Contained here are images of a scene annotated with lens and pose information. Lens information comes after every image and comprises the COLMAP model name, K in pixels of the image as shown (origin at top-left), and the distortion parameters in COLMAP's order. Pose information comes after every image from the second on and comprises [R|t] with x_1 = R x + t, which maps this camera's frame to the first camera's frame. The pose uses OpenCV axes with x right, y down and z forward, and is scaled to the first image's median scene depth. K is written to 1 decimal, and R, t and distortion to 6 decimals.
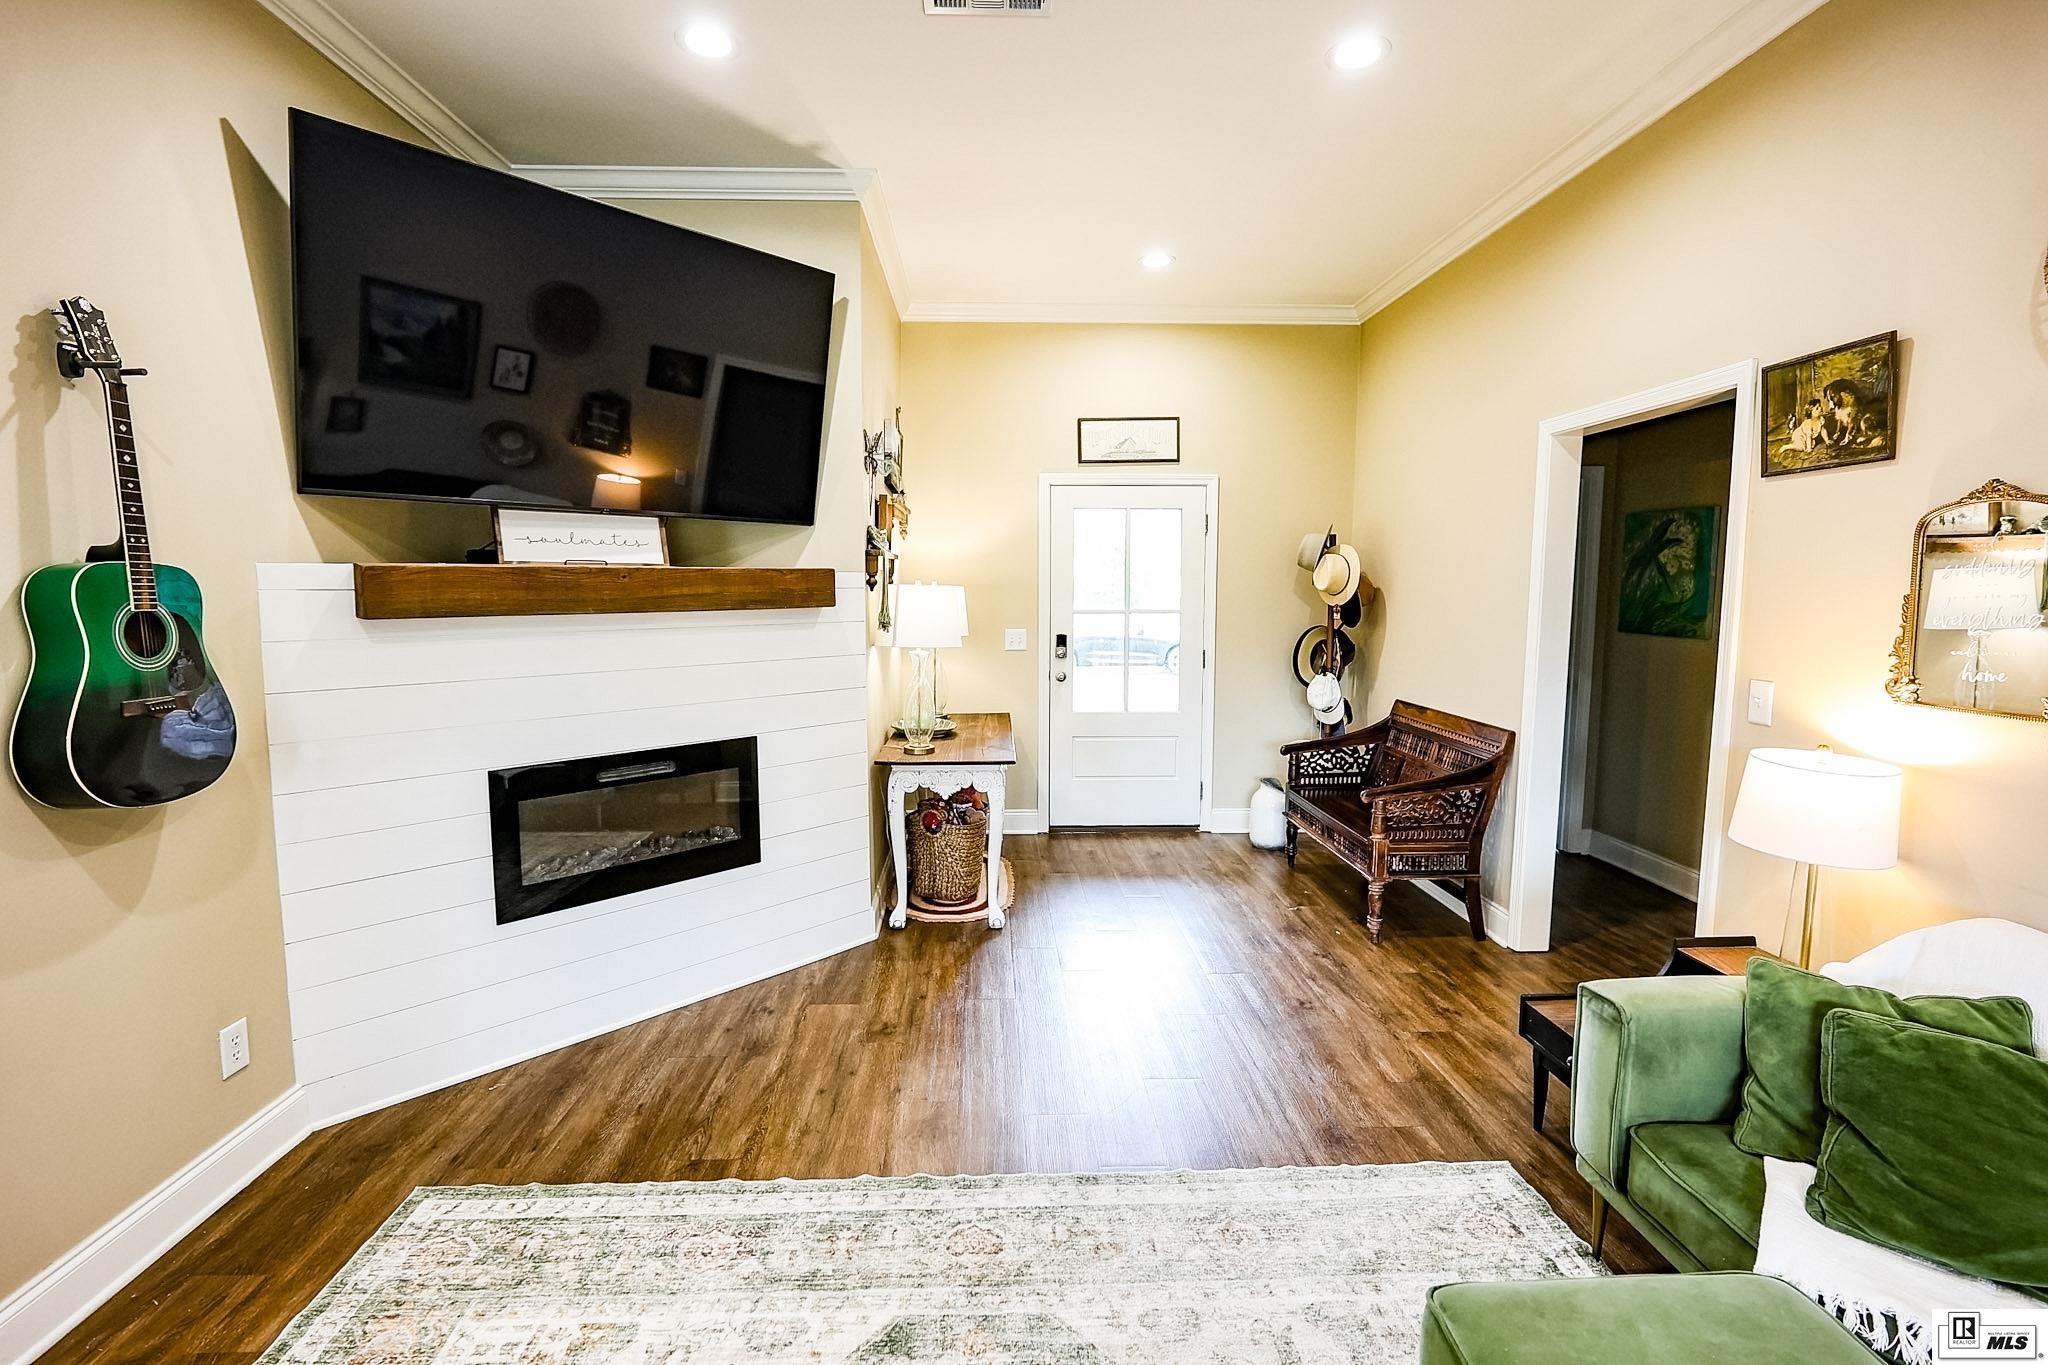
lens RADIAL K [[934.5, 0, 1013.0], [0, 934.5, 676.7], [0, 0, 1]] dist [-0.016289, 0.002951]
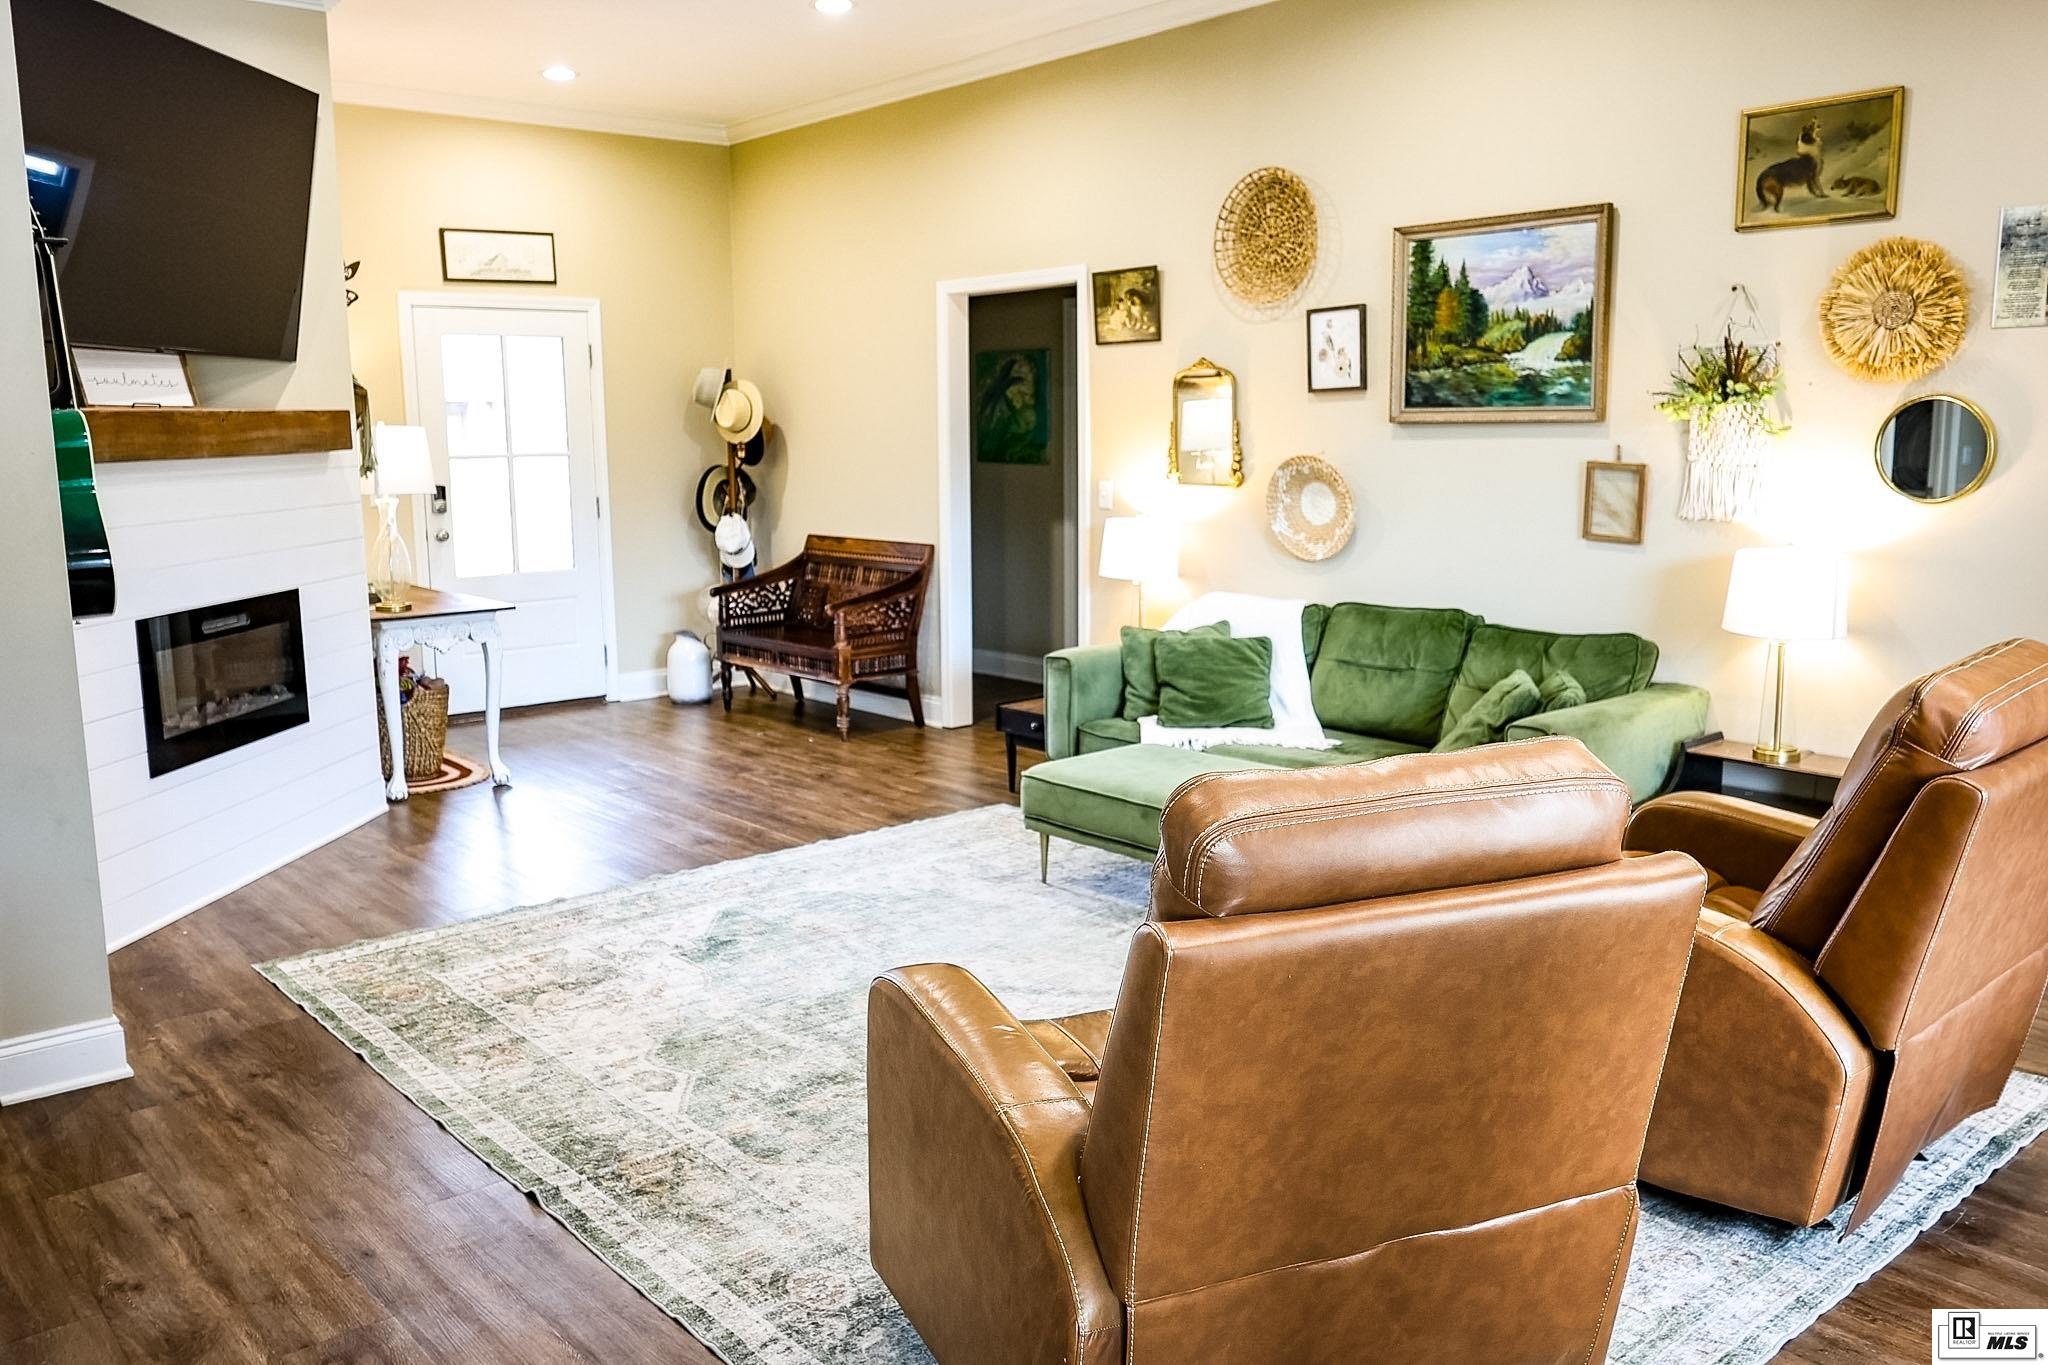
lens RADIAL K [[1616.6, 0, 1017.3], [0, 1616.6, 653.4], [0, 0, 1]] dist [-0.002848, 0.010378]
pose [[0.780343, -0.099883, 0.617324, -0.745806], [0.073849, 0.994973, 0.067637, 0.074612], [-0.620976, -0.007191, 0.783796, -0.763133]]
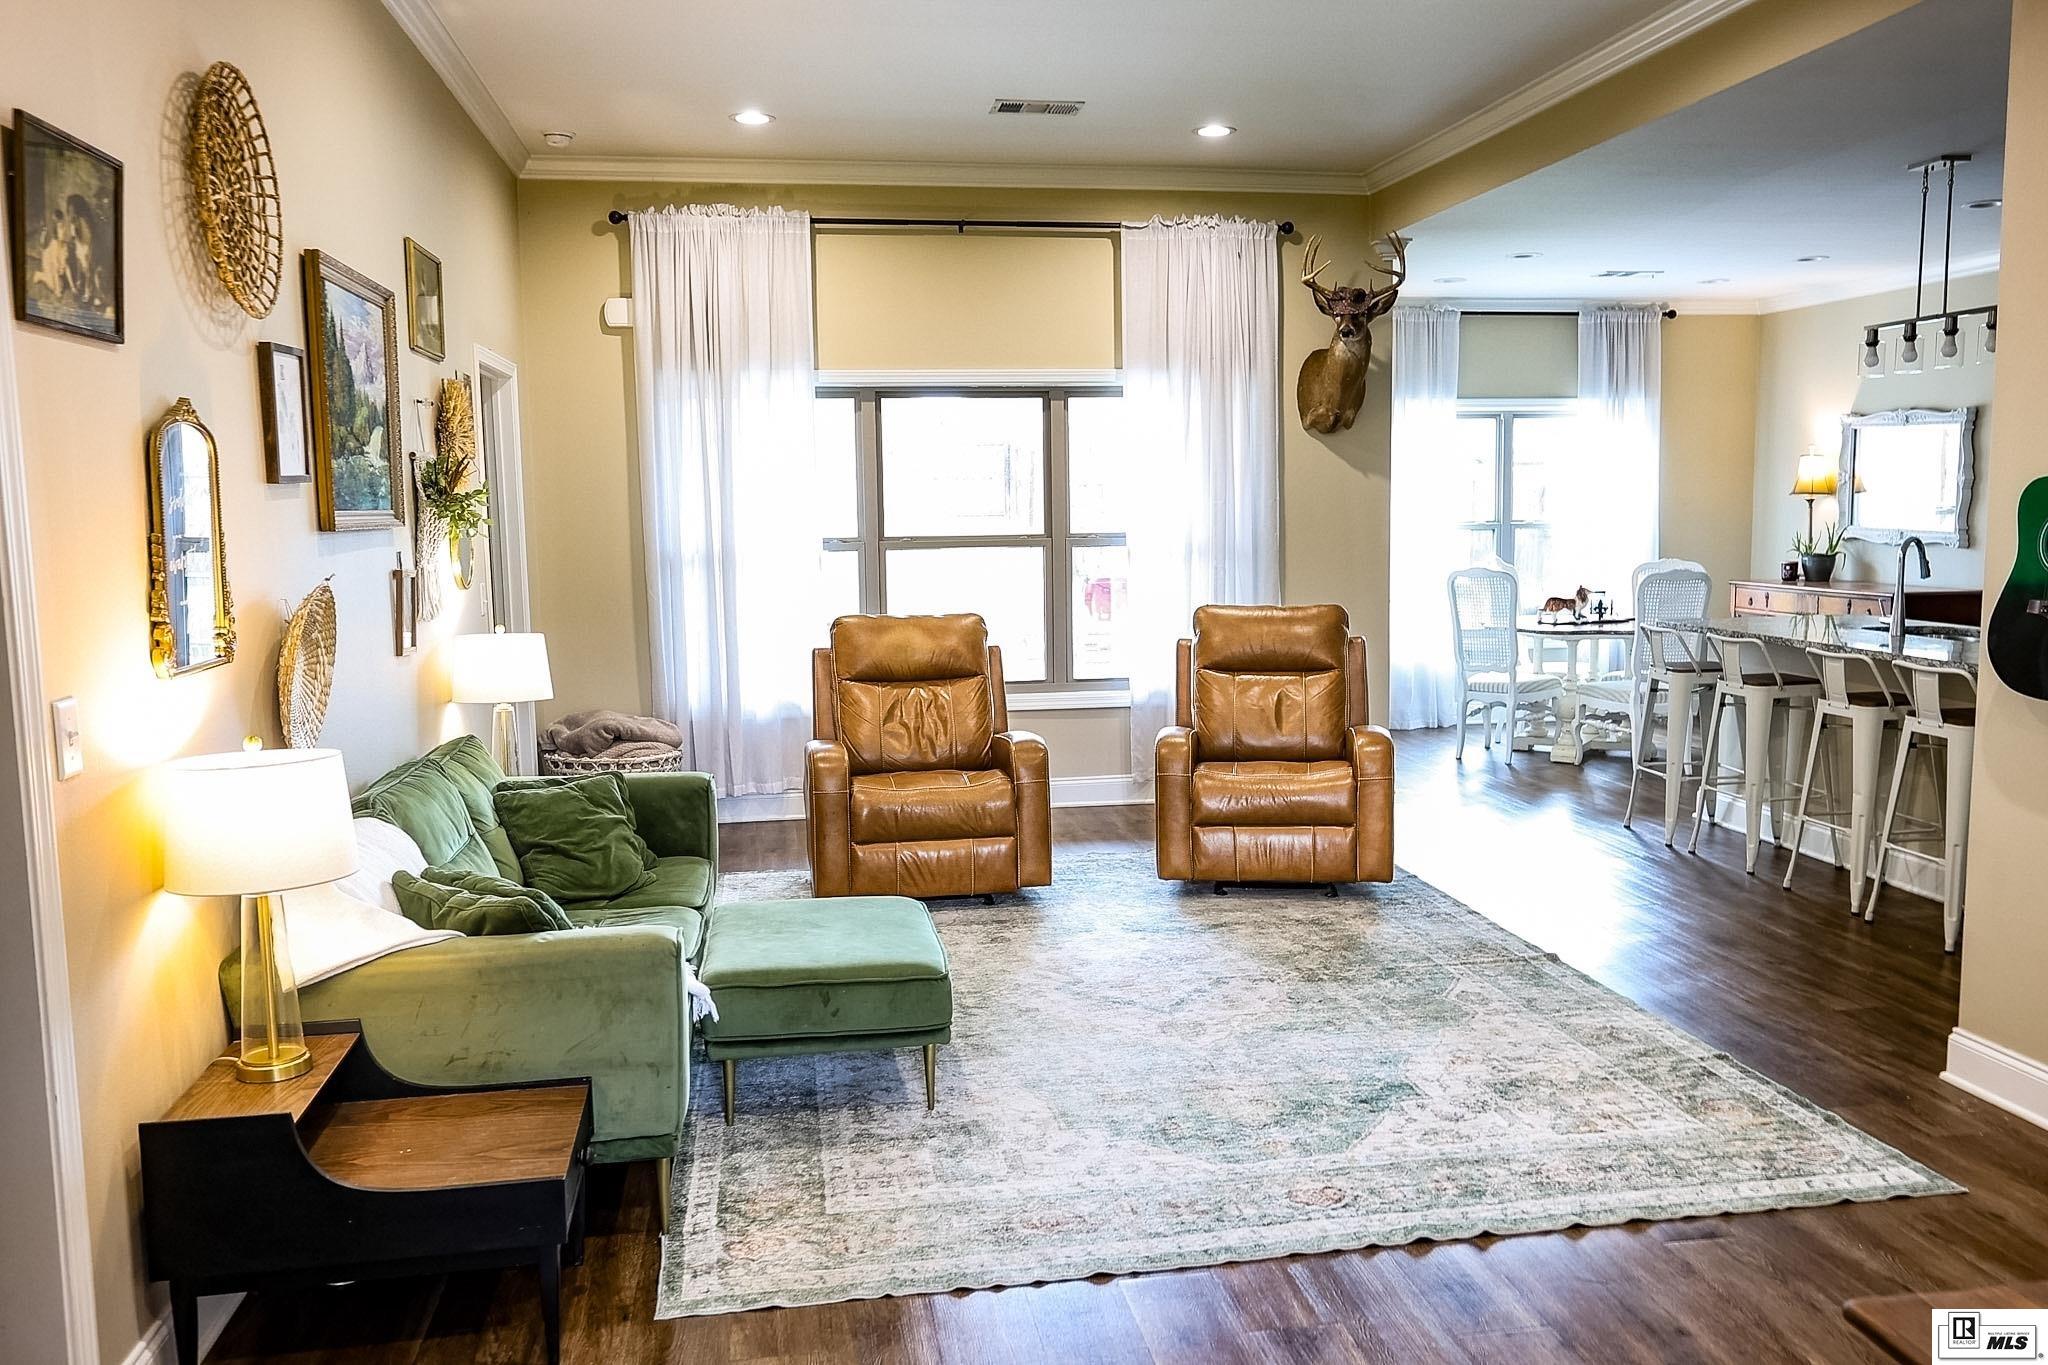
lens RADIAL K [[1616.6, 0, 1032.8], [0, 1616.6, 681.1], [0, 0, 1]] dist [-0.002848, 0.010378]
pose [[-0.991316, 0.026102, -0.128882, 0.280722], [-0.001051, 0.978499, 0.206251, -0.157080], [0.131495, 0.204595, -0.969974, 1.542824]]
